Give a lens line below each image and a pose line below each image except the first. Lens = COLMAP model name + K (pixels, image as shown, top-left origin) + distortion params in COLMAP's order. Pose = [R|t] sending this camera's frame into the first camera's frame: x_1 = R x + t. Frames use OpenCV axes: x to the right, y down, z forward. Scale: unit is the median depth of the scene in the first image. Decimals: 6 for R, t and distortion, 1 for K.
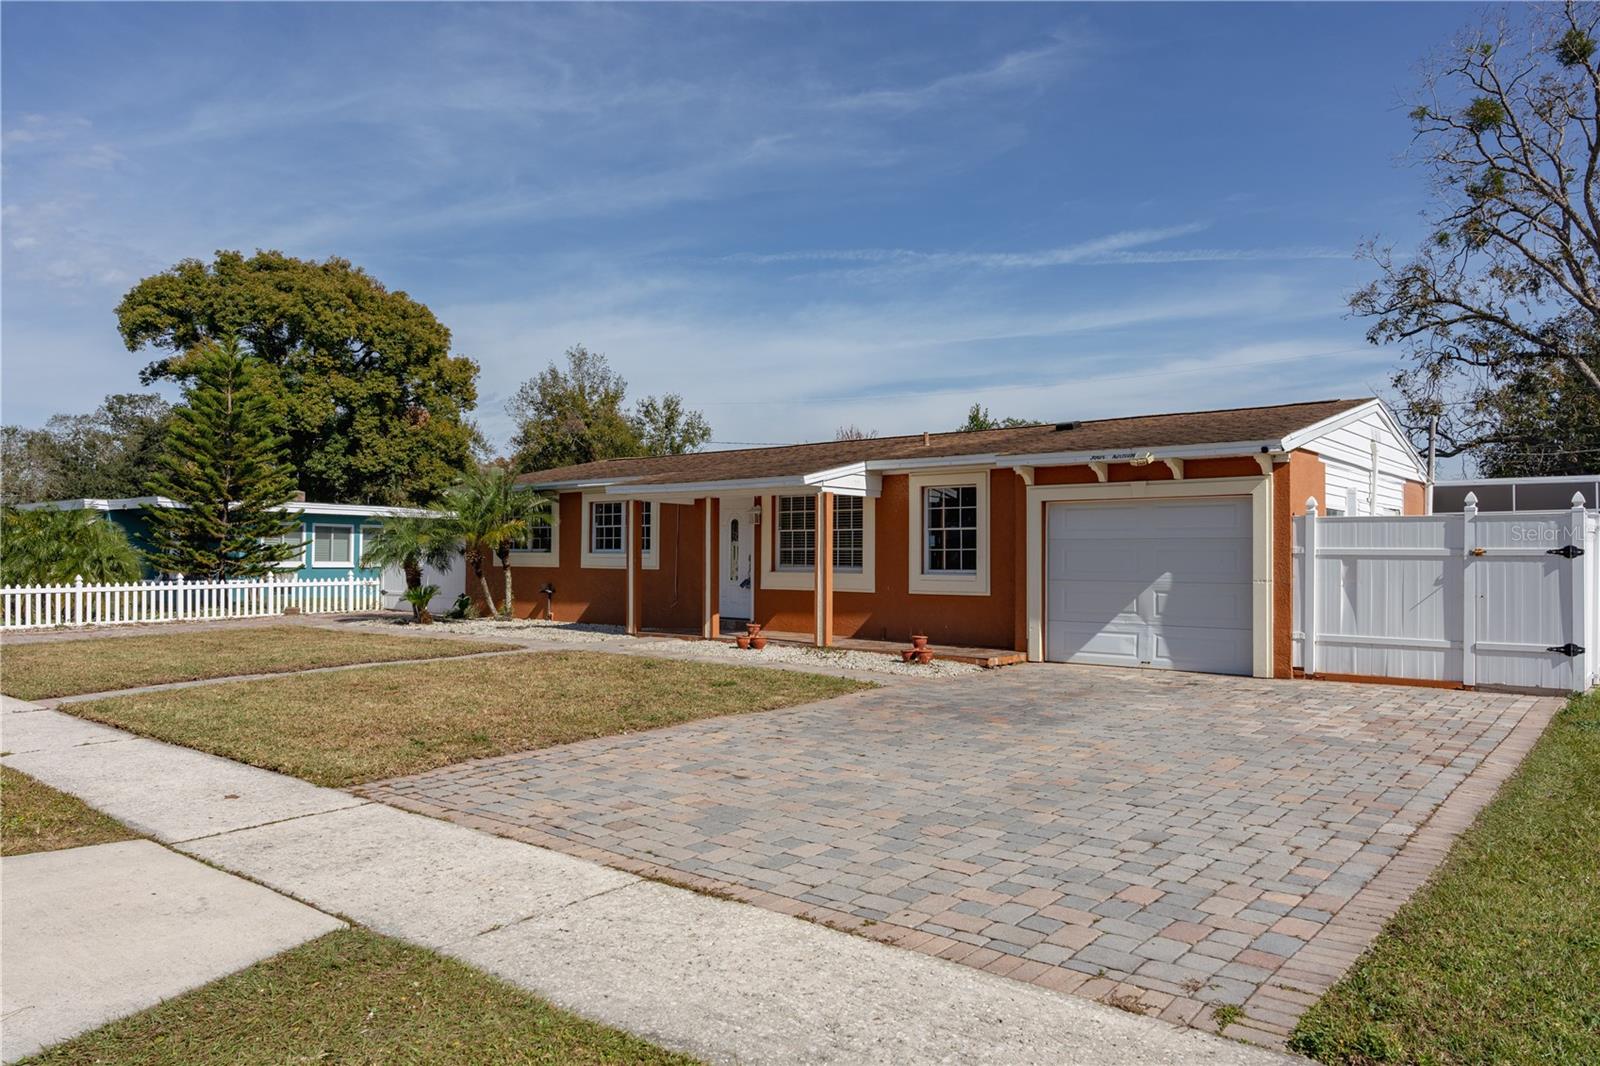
lens RADIAL K [[1084.9, 0, 816.6], [0, 1084.9, 530.2], [0, 0, 1]] dist [0.037757, -0.056025]
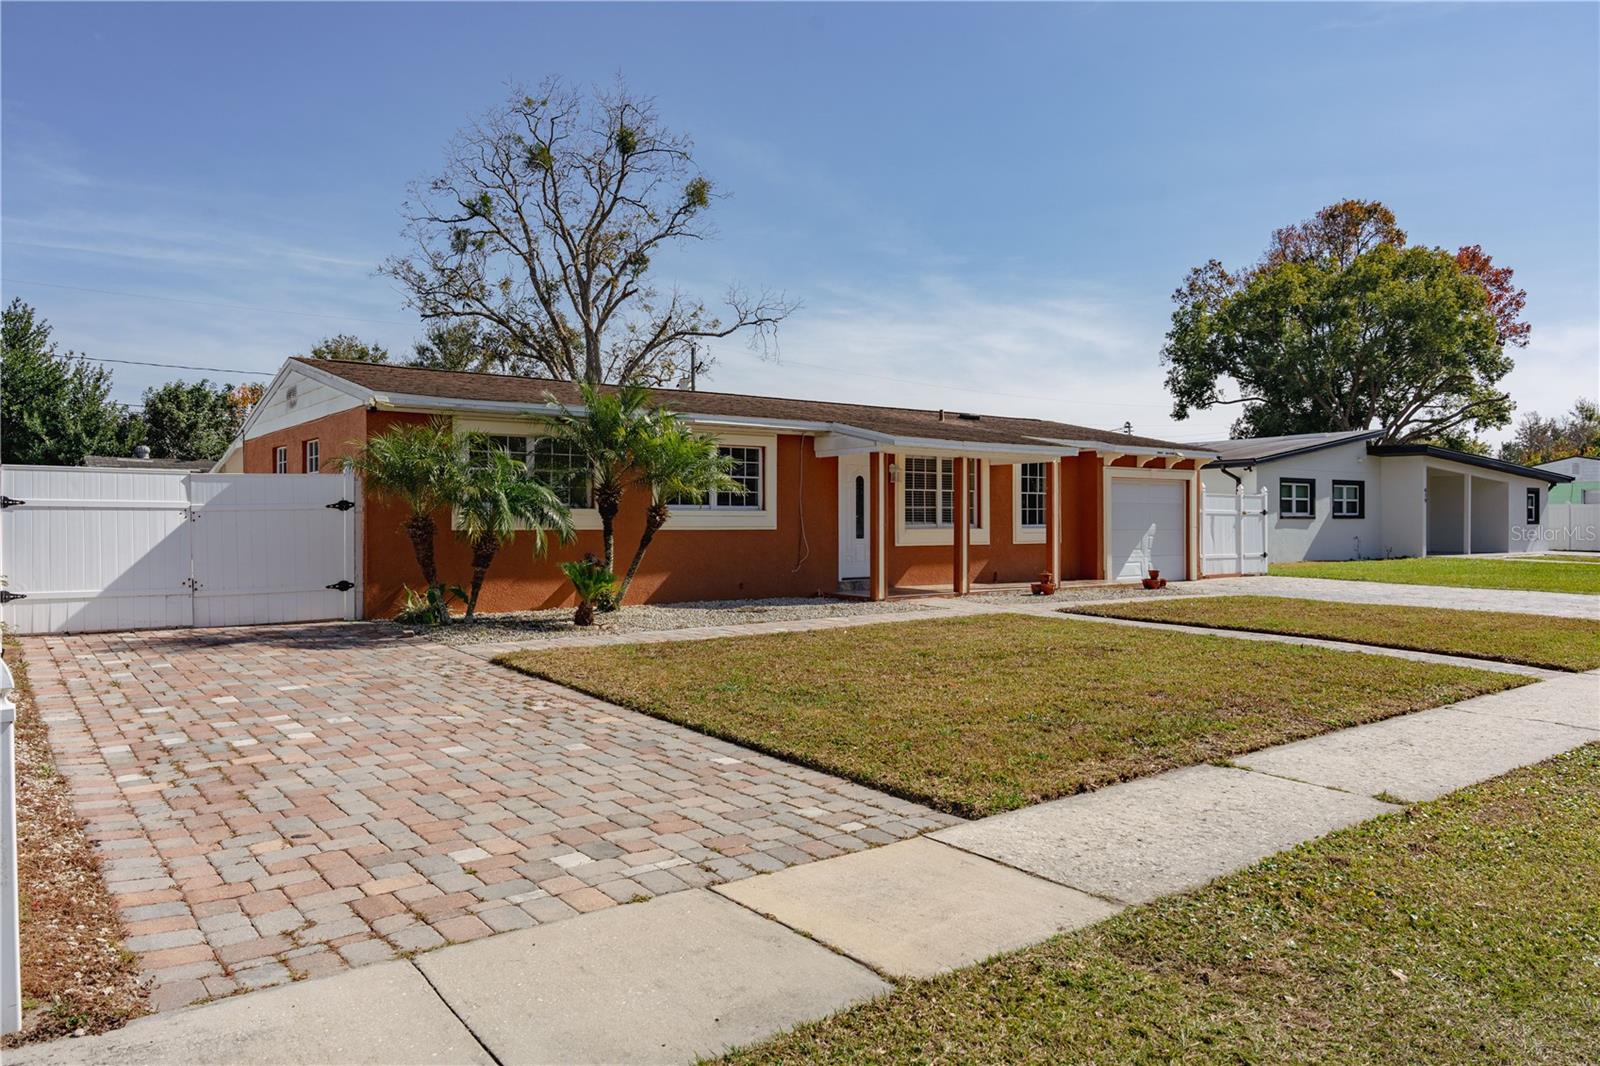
lens RADIAL K [[1084.9, 0, 816.6], [0, 1084.9, 530.2], [0, 0, 1]] dist [0.037757, -0.056025]
pose [[0.222943, -0.017791, 0.974669, -1.338419], [-0.026557, 0.999352, 0.024316, 0.020251], [-0.974470, -0.031305, 0.222326, 1.066734]]
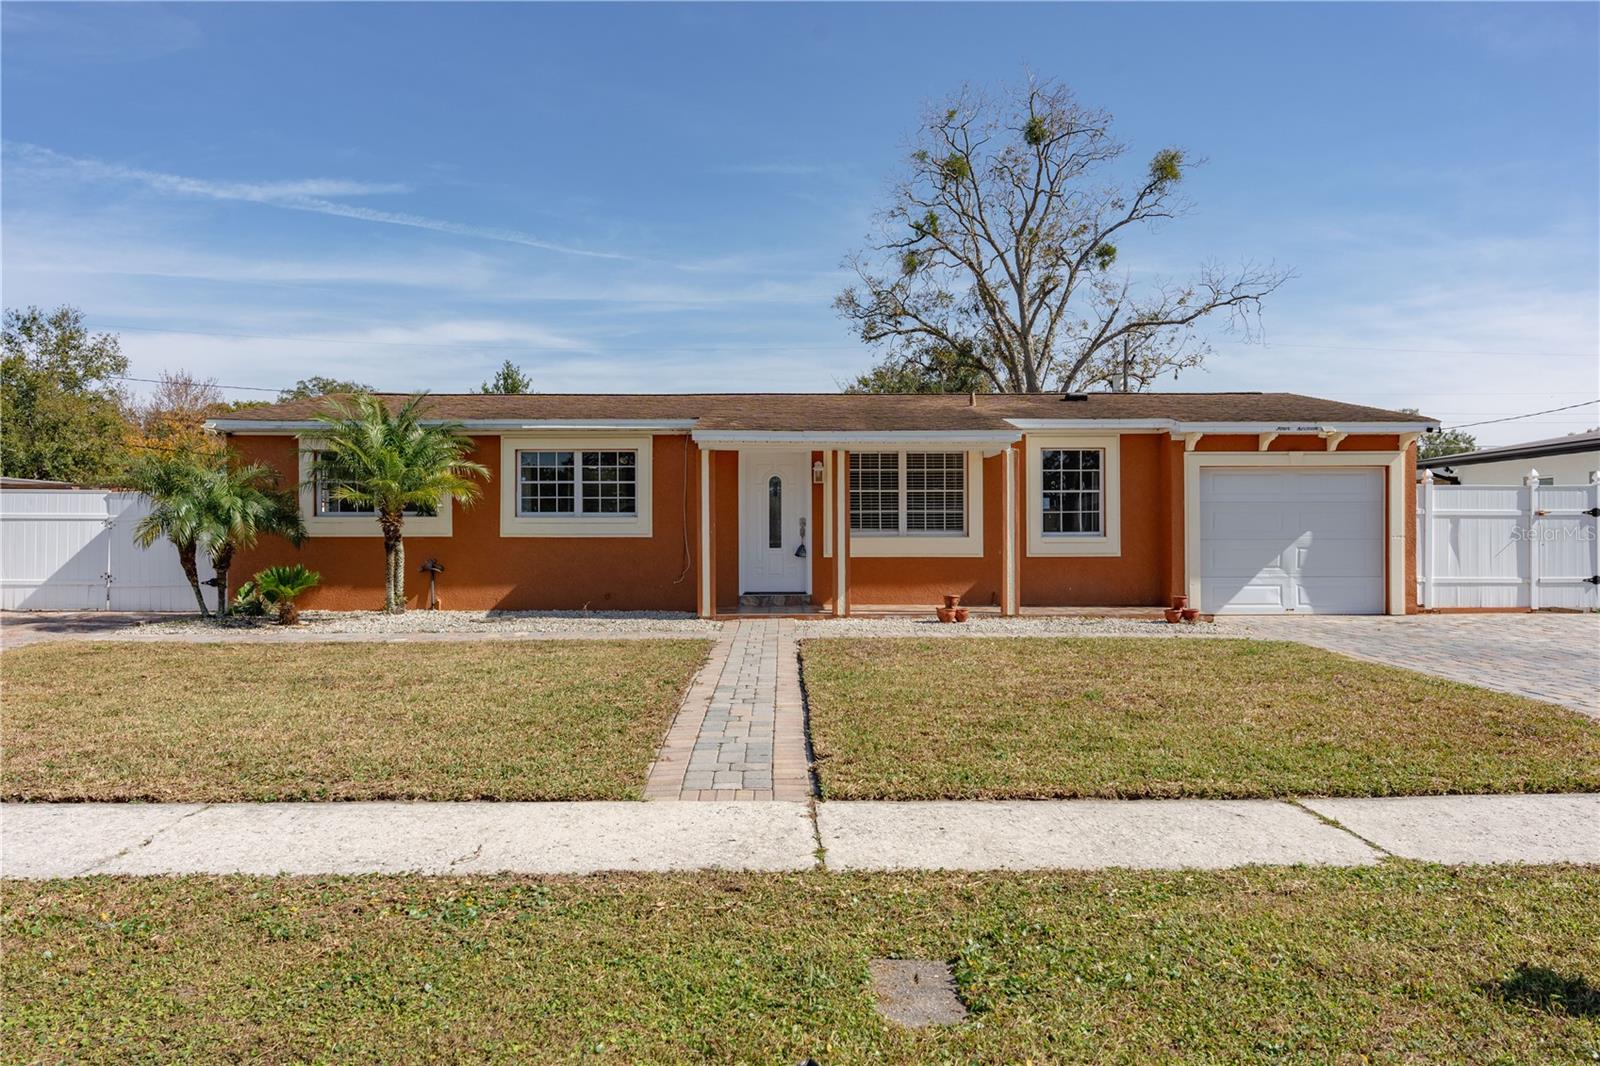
lens RADIAL K [[1084.9, 0, 816.6], [0, 1084.9, 530.2], [0, 0, 1]] dist [0.037757, -0.056025]
pose [[0.766731, -0.008876, 0.641907, -0.777868], [-0.009895, 0.999622, 0.025642, 0.012550], [-0.641892, -0.026012, 0.766354, 0.419975]]
